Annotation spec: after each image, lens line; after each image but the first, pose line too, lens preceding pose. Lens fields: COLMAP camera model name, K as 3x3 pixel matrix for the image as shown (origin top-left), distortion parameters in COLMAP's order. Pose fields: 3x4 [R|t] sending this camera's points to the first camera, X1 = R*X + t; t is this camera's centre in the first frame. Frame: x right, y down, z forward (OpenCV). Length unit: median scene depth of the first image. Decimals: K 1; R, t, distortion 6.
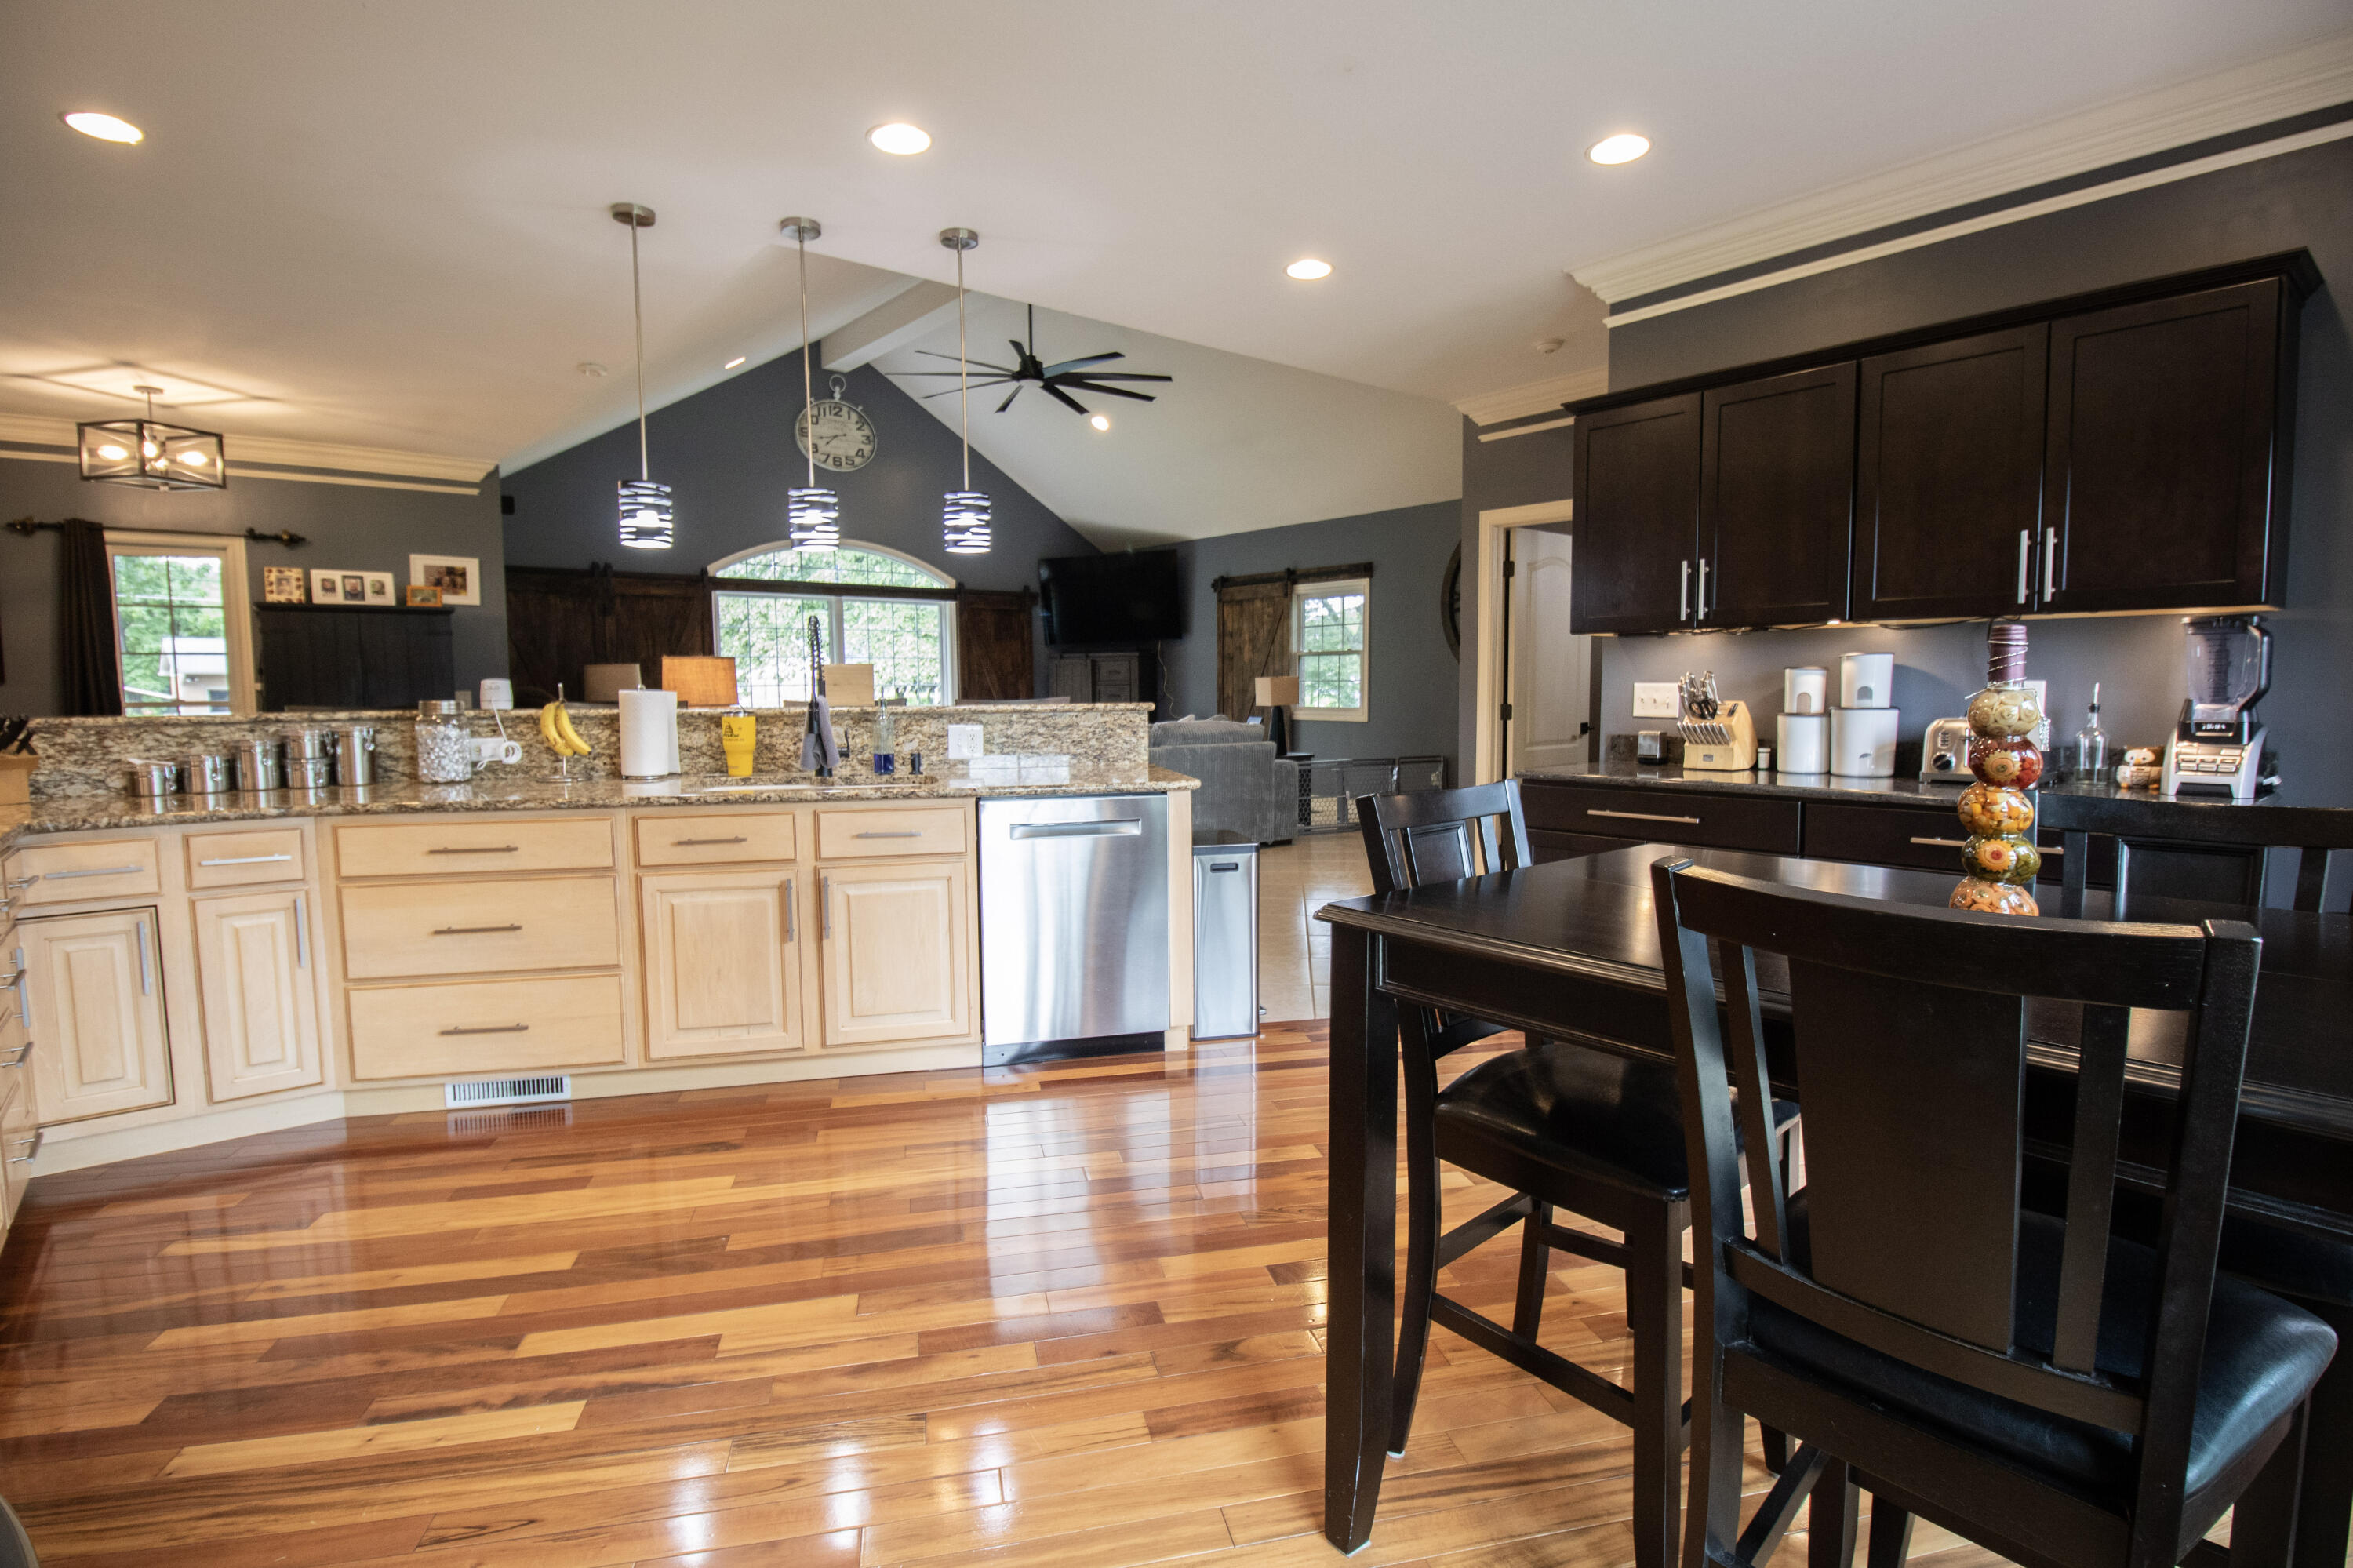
lens RADIAL K [[1132.4, 0, 1180.9], [0, 1132.4, 783.7], [0, 0, 1]] dist [0.002599, -0.015247]
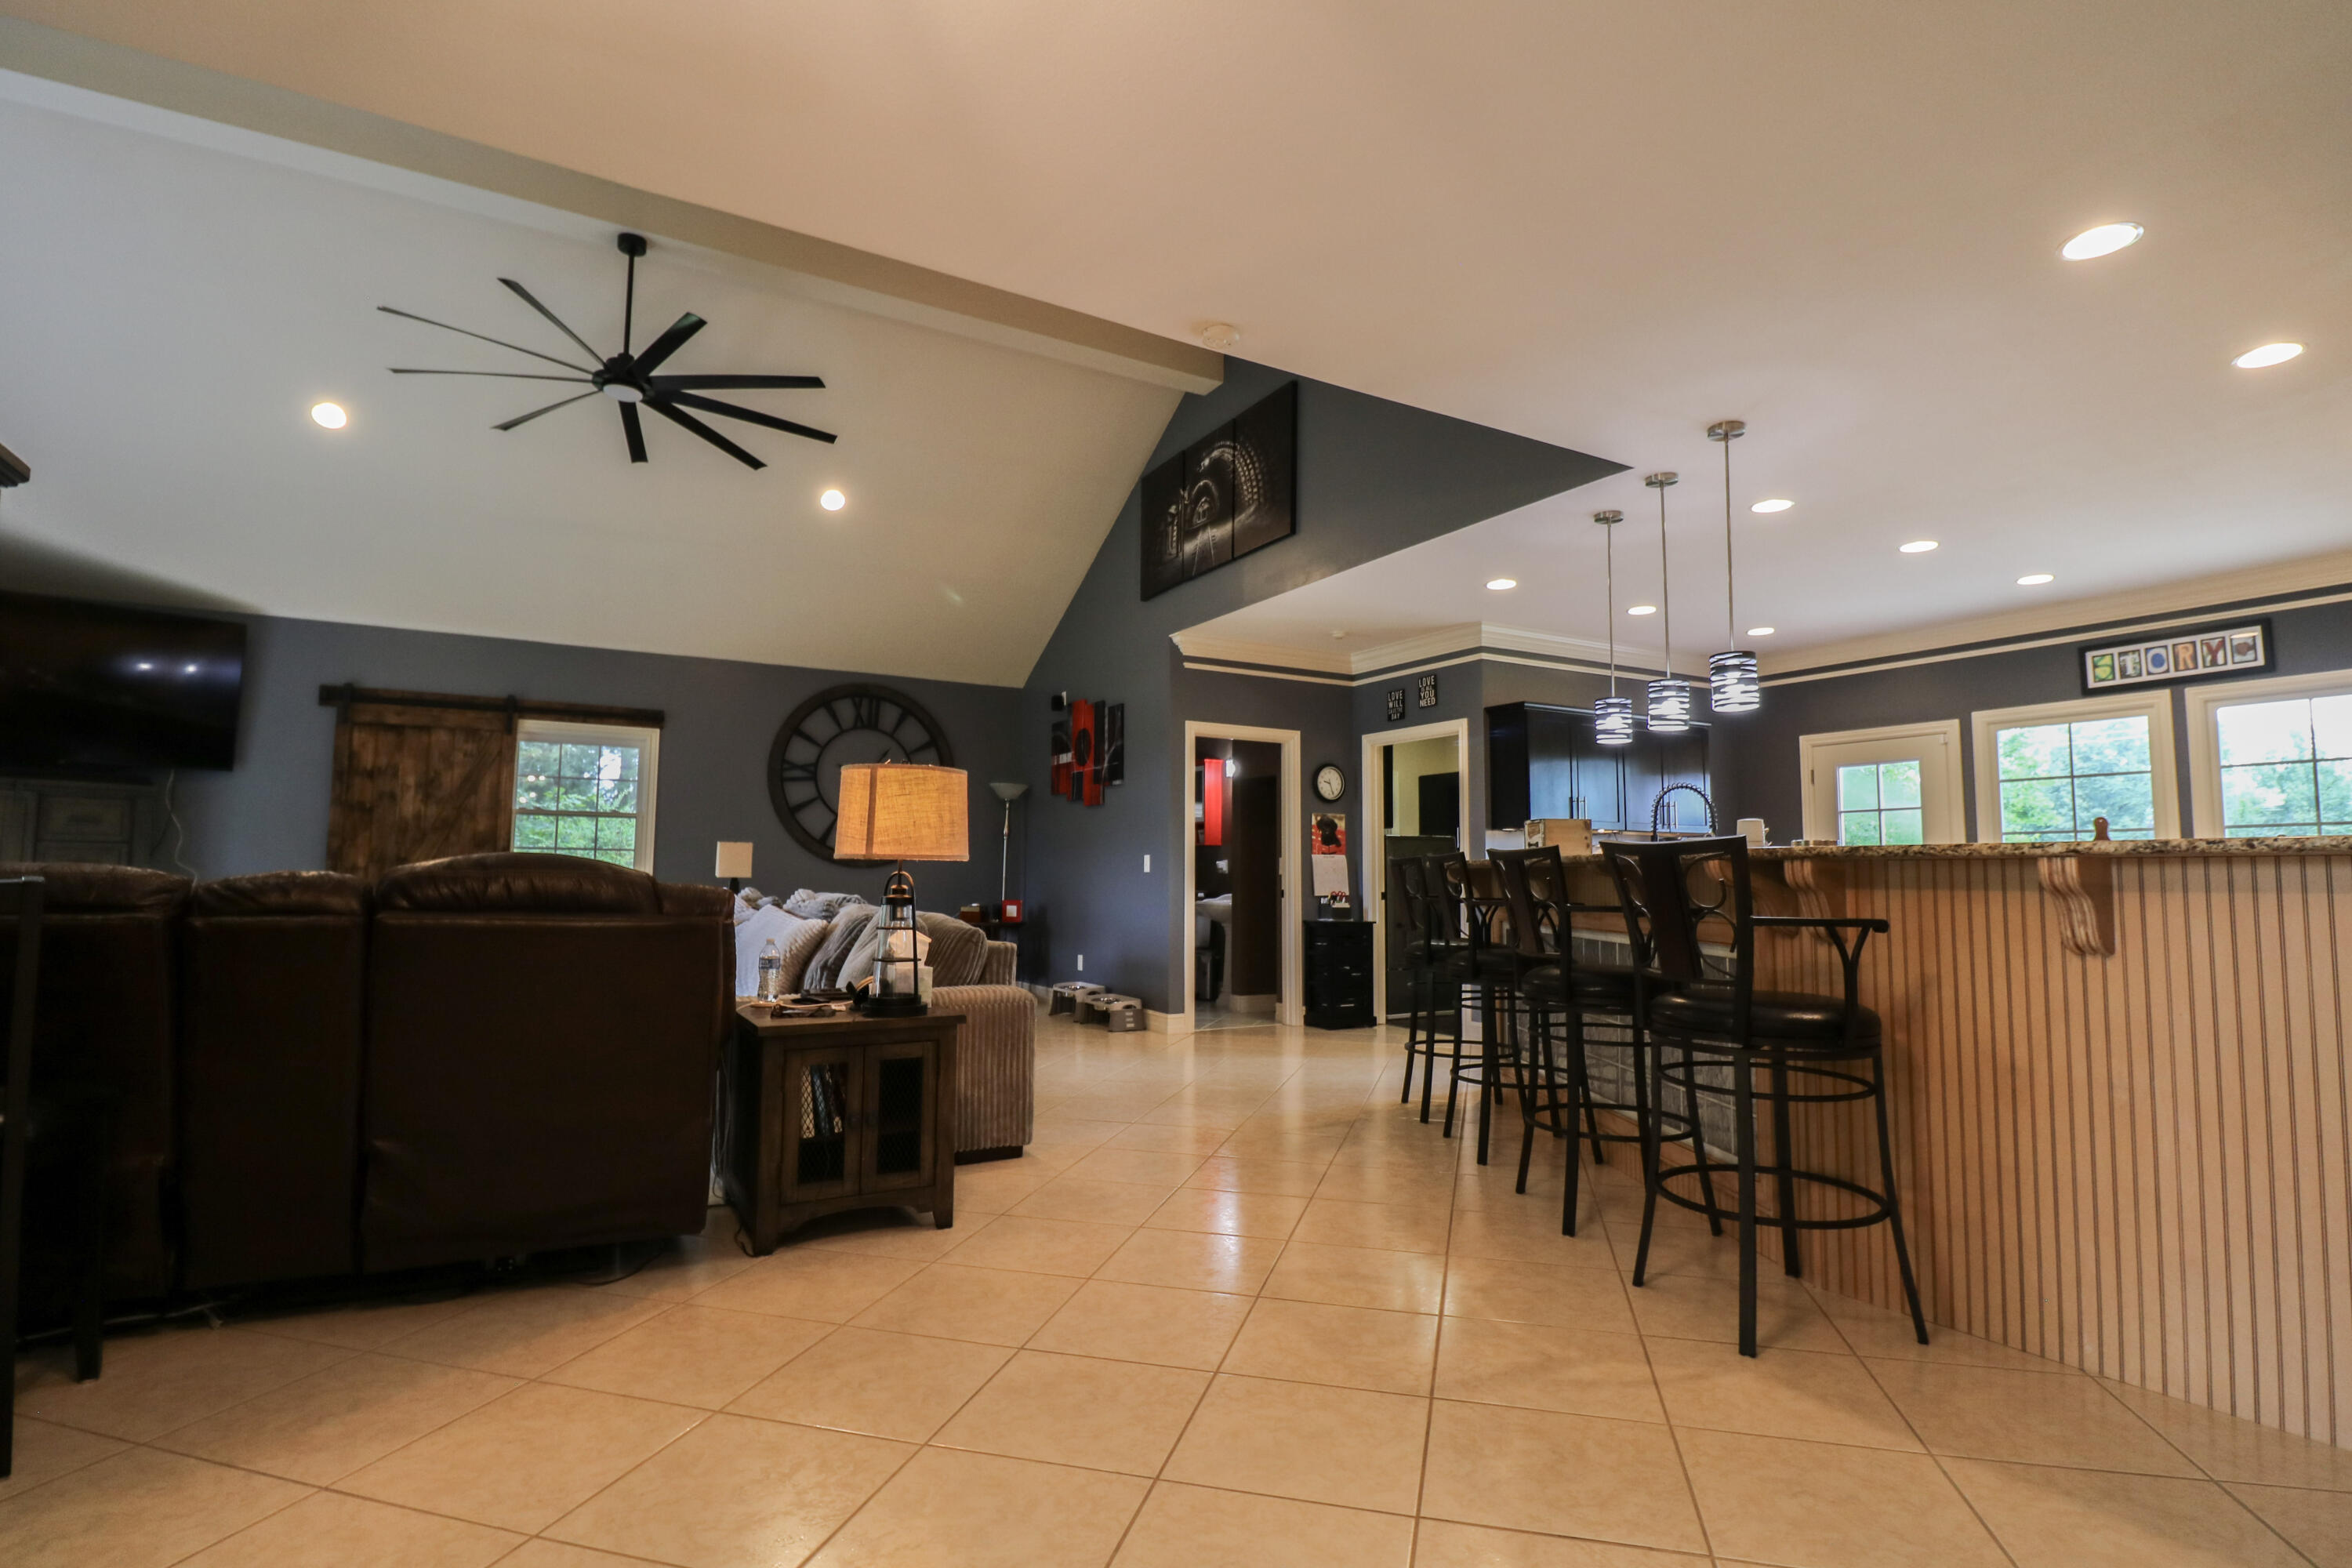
lens RADIAL K [[1122.4, 0, 1176.0], [0, 1122.4, 784.0], [0, 0, 1]] dist [-0.000225, -0.015807]
pose [[0.171411, 0.089640, 0.981113, -1.427571], [0.078637, 0.991430, -0.104321, -0.057597], [-0.982056, 0.095033, 0.162894, 1.199940]]
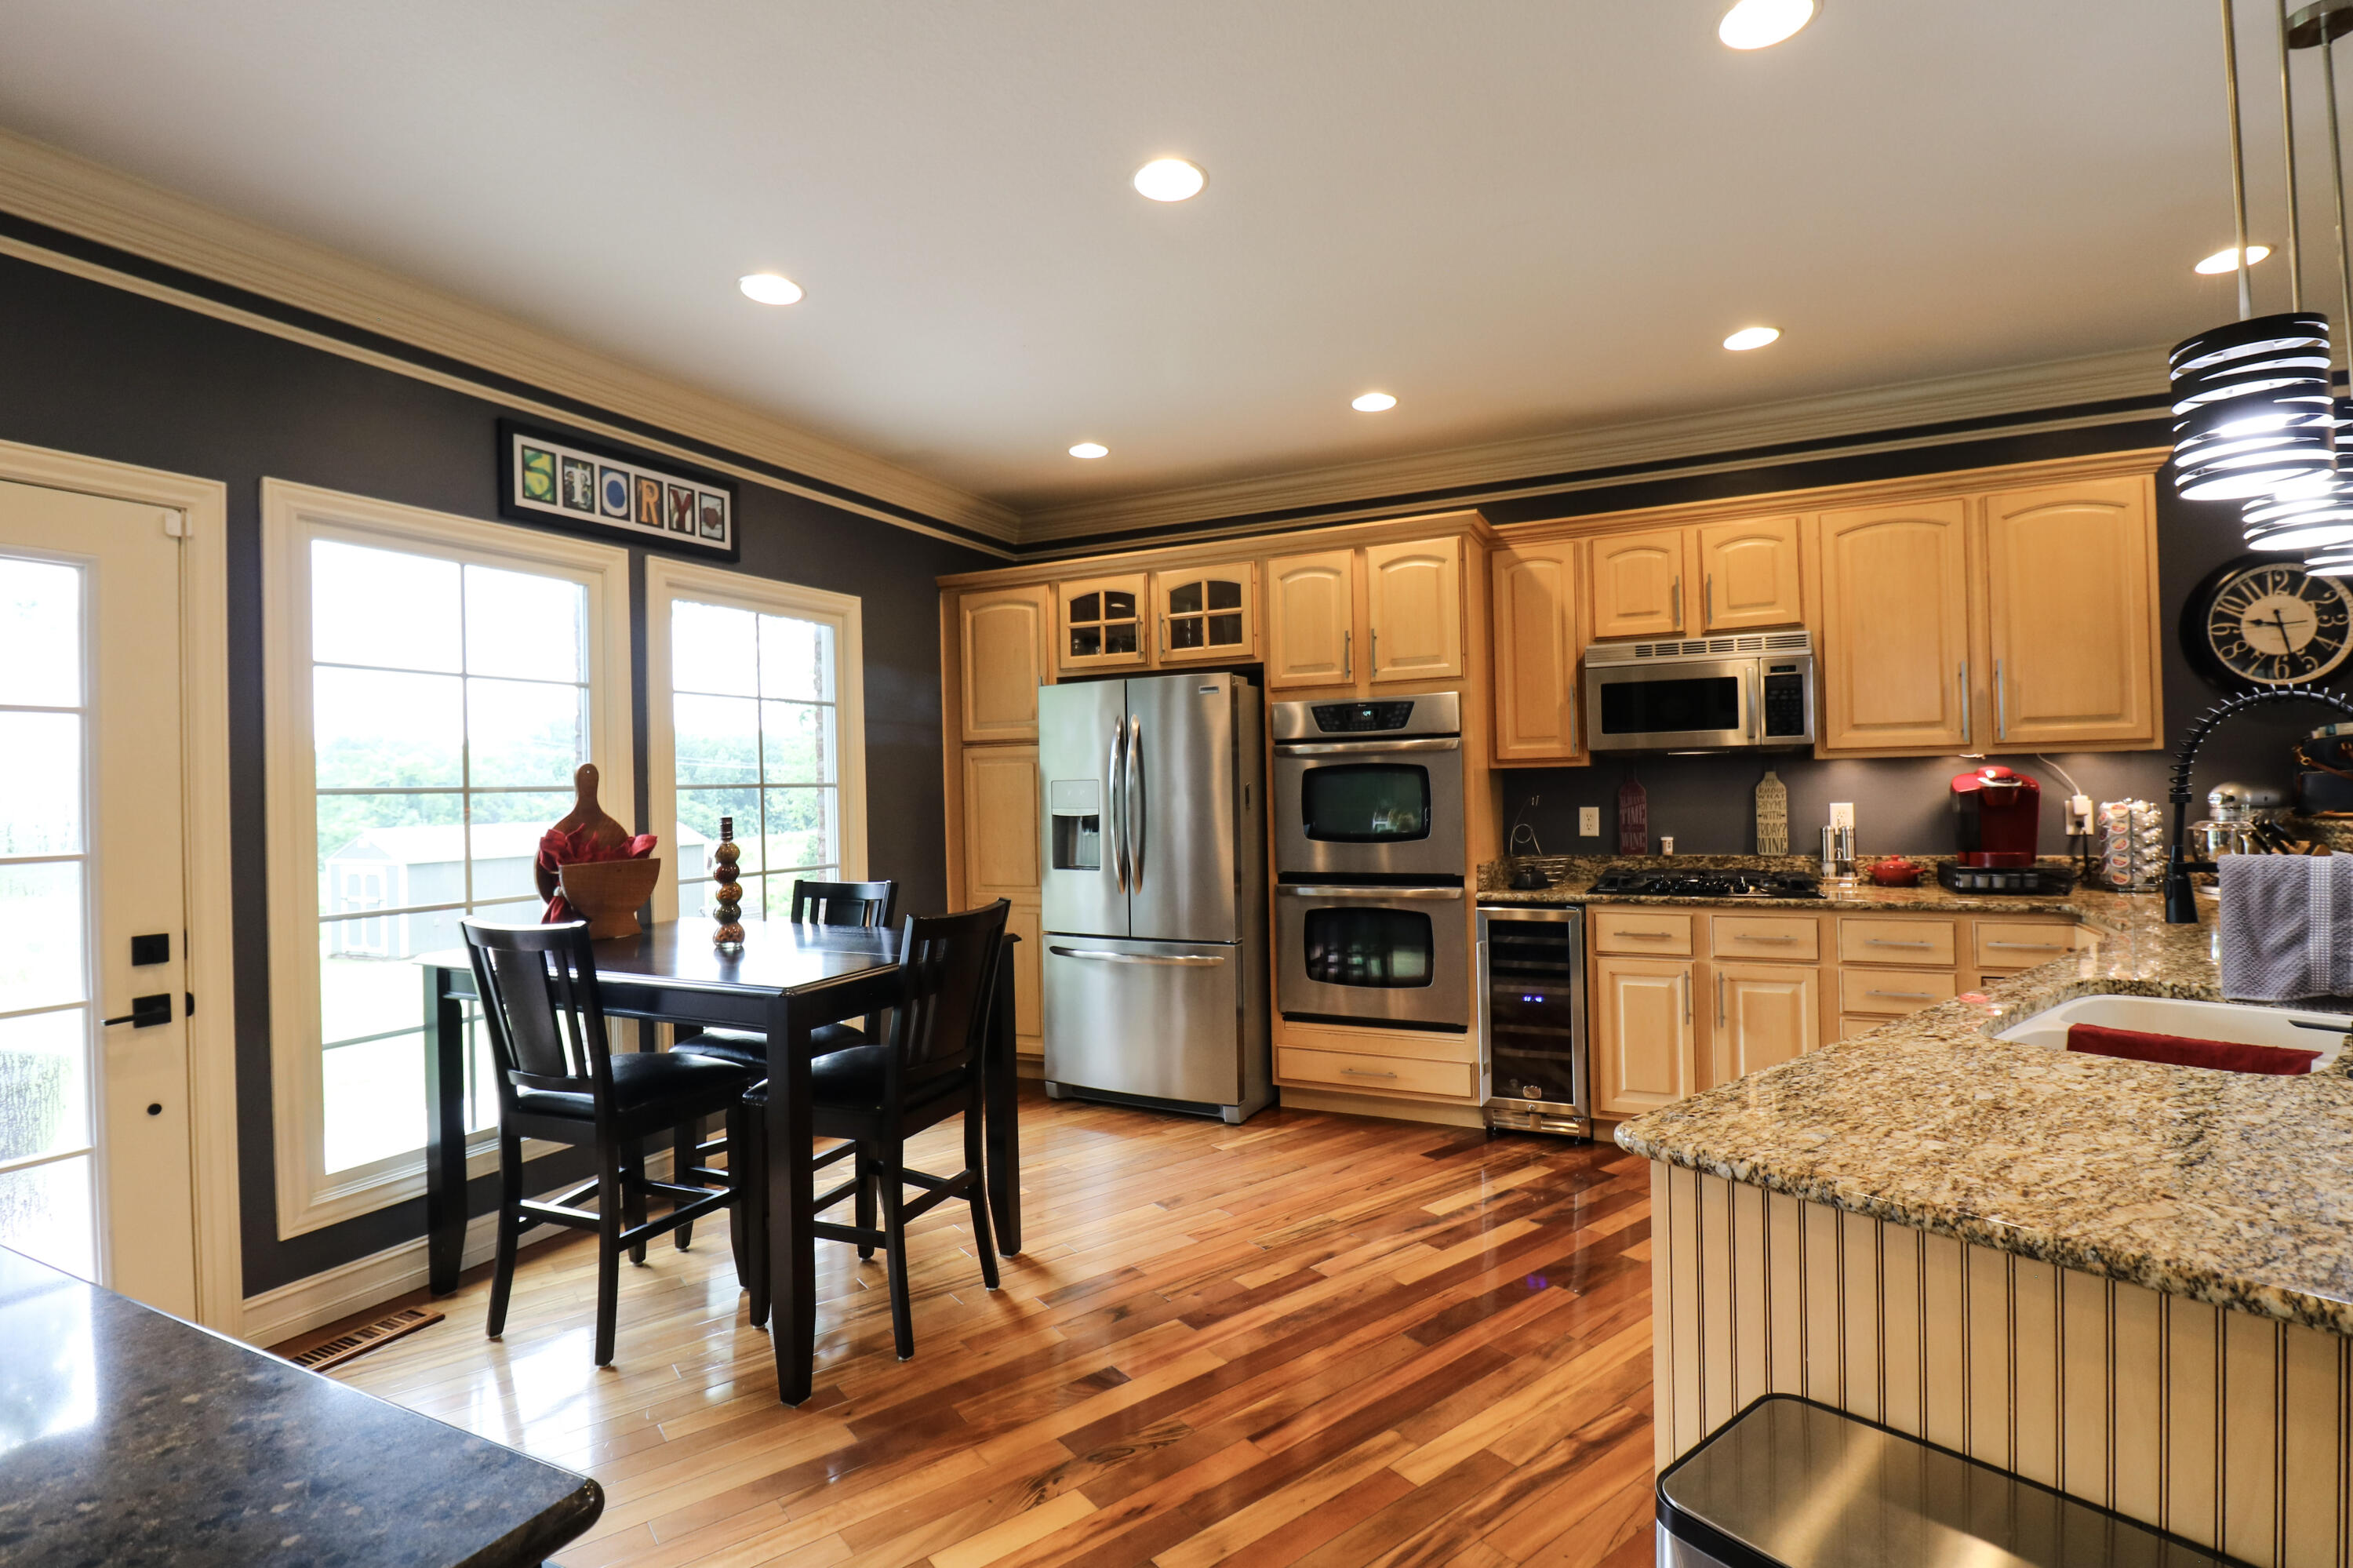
lens RADIAL K [[1109.1, 0, 1178.7], [0, 1109.1, 781.4], [0, 0, 1]] dist [0.000579, -0.013869]
pose [[-0.907810, 0.025882, -0.418583, 0.257440], [-0.006532, 0.997100, 0.075819, -0.123674], [0.419332, 0.071564, -0.905008, 1.091964]]
